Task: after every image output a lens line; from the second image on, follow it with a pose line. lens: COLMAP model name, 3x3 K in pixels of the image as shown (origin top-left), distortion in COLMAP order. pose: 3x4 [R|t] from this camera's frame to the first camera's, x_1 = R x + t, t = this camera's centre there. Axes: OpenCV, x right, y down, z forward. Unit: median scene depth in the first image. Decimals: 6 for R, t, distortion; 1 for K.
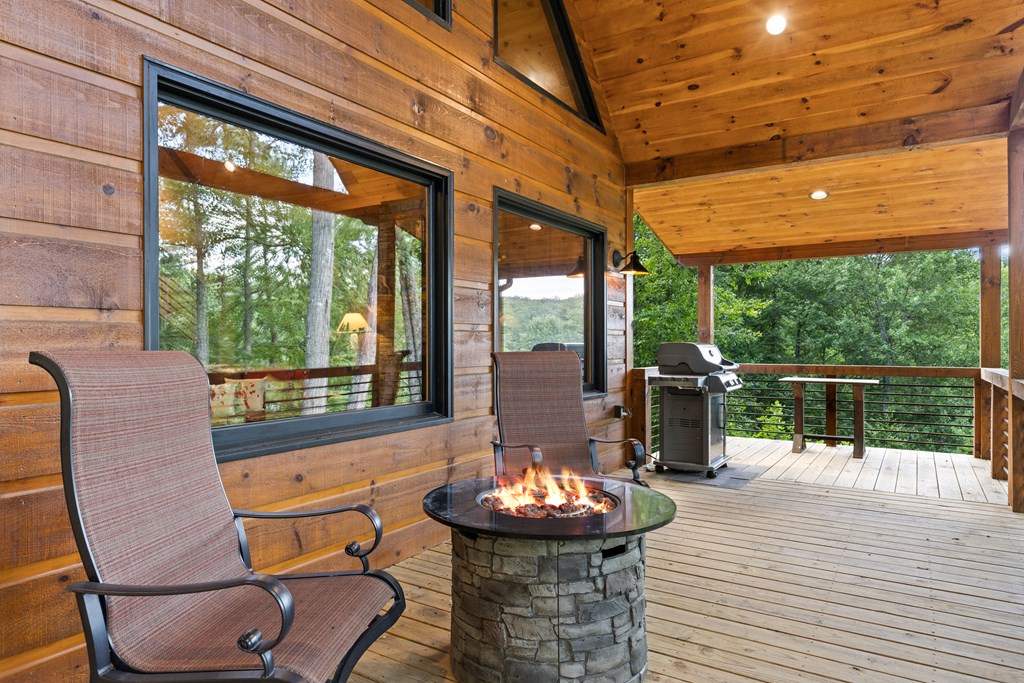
lens RADIAL K [[639.1, 0, 509.4], [0, 639.1, 348.9], [0, 0, 1]] dist [0.007394, -0.001784]
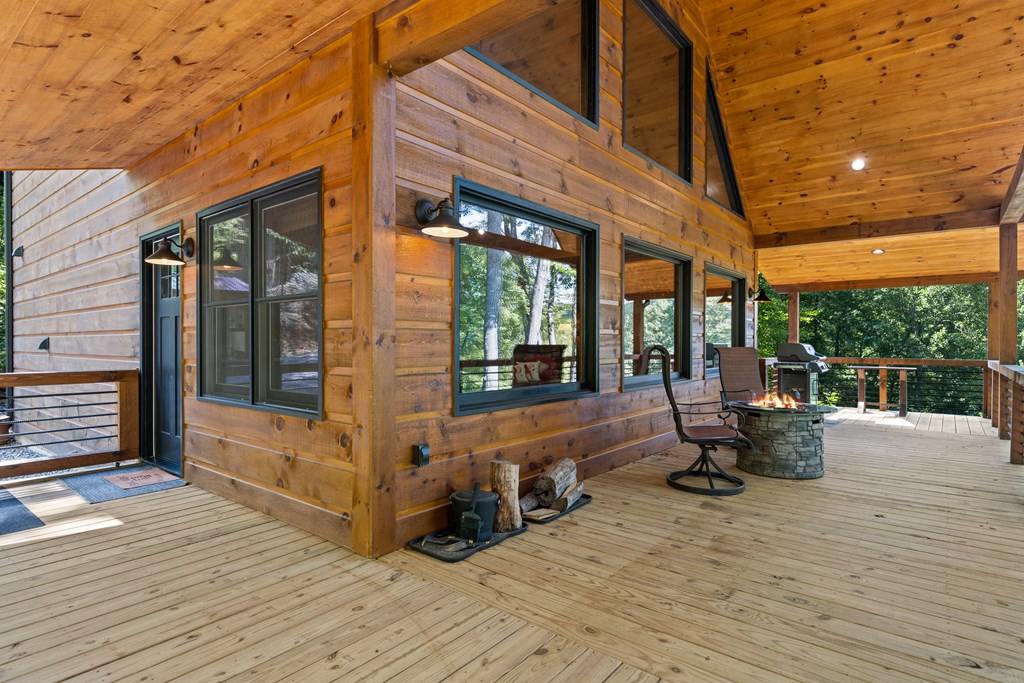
lens RADIAL K [[539.5, 0, 506.6], [0, 539.5, 349.8], [0, 0, 1]] dist [-0.002170, 0.000664]
pose [[0.992905, 0.005732, -0.118772, -0.334683], [-0.005145, 0.999973, 0.005250, 0.005047], [0.118799, -0.004602, 0.992908, -0.543286]]
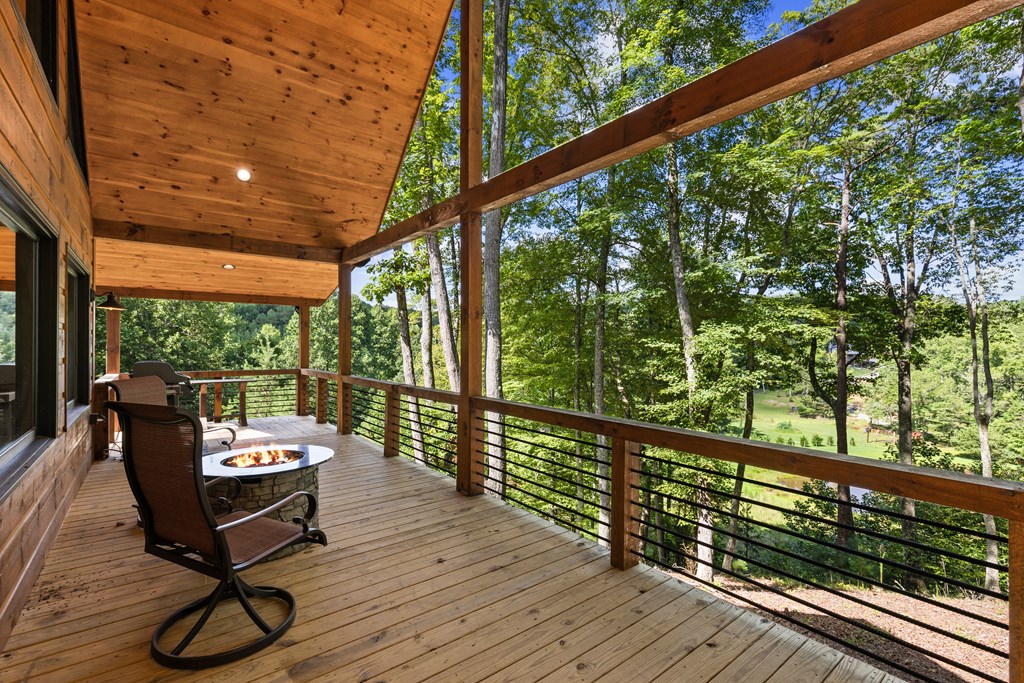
lens RADIAL K [[461.0, 0, 503.6], [0, 461.0, 344.3], [0, 0, 1]] dist [0.003351, 0.000232]
pose [[0.336128, 0.001220, 0.941816, -0.451360], [0.003857, 0.999989, -0.002672, -0.046308], [-0.941808, 0.004530, 0.336120, -0.052249]]
